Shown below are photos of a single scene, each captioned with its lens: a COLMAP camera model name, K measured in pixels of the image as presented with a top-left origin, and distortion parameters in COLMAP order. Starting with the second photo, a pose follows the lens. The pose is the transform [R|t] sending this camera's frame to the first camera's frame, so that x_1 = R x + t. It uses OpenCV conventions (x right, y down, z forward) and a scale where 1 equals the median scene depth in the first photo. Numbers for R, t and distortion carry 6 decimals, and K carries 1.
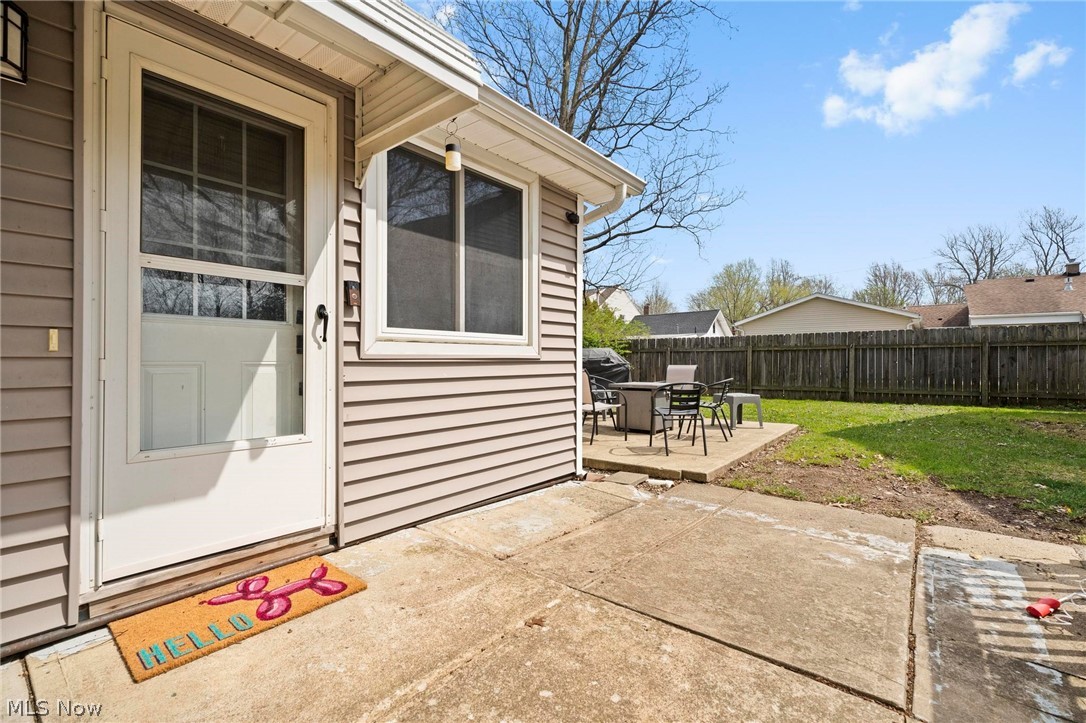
lens RADIAL K [[489.2, 0, 544.2], [0, 489.2, 365.4], [0, 0, 1]] dist [0.006718, -0.000658]
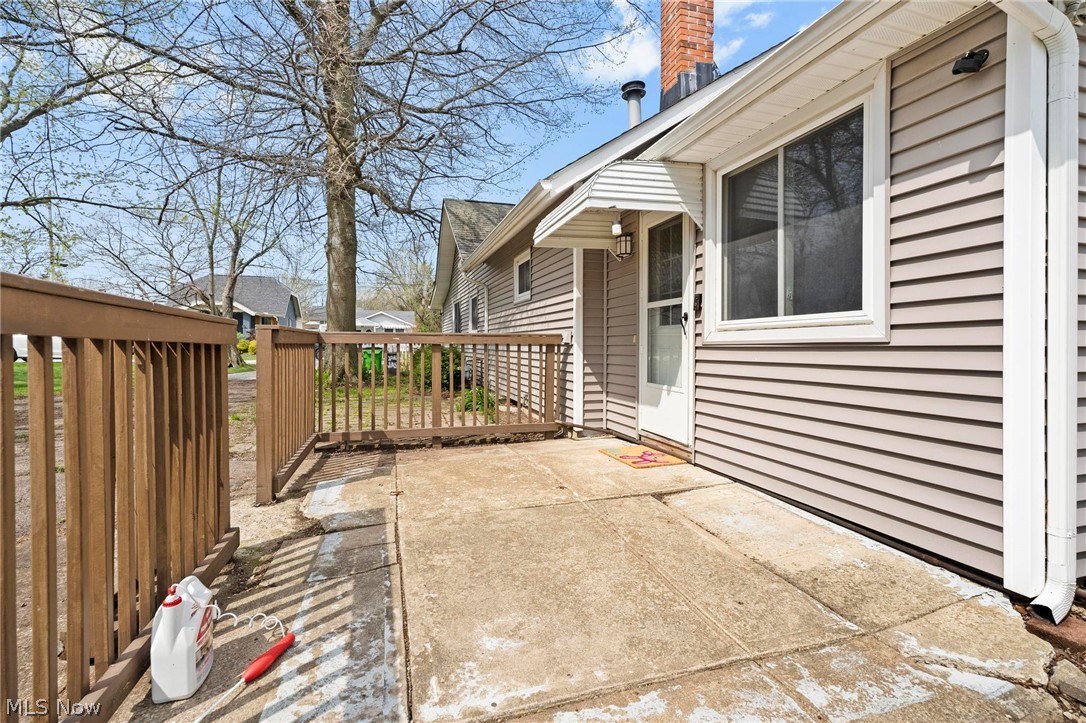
lens RADIAL K [[489.2, 0, 542.5], [0, 489.2, 351.3], [0, 0, 1]] dist [0.006718, -0.000658]
pose [[-0.558775, 0.009259, -0.829268, 1.223901], [-0.007105, 0.999848, 0.015951, -0.014571], [0.829289, 0.014805, -0.558624, 1.548280]]
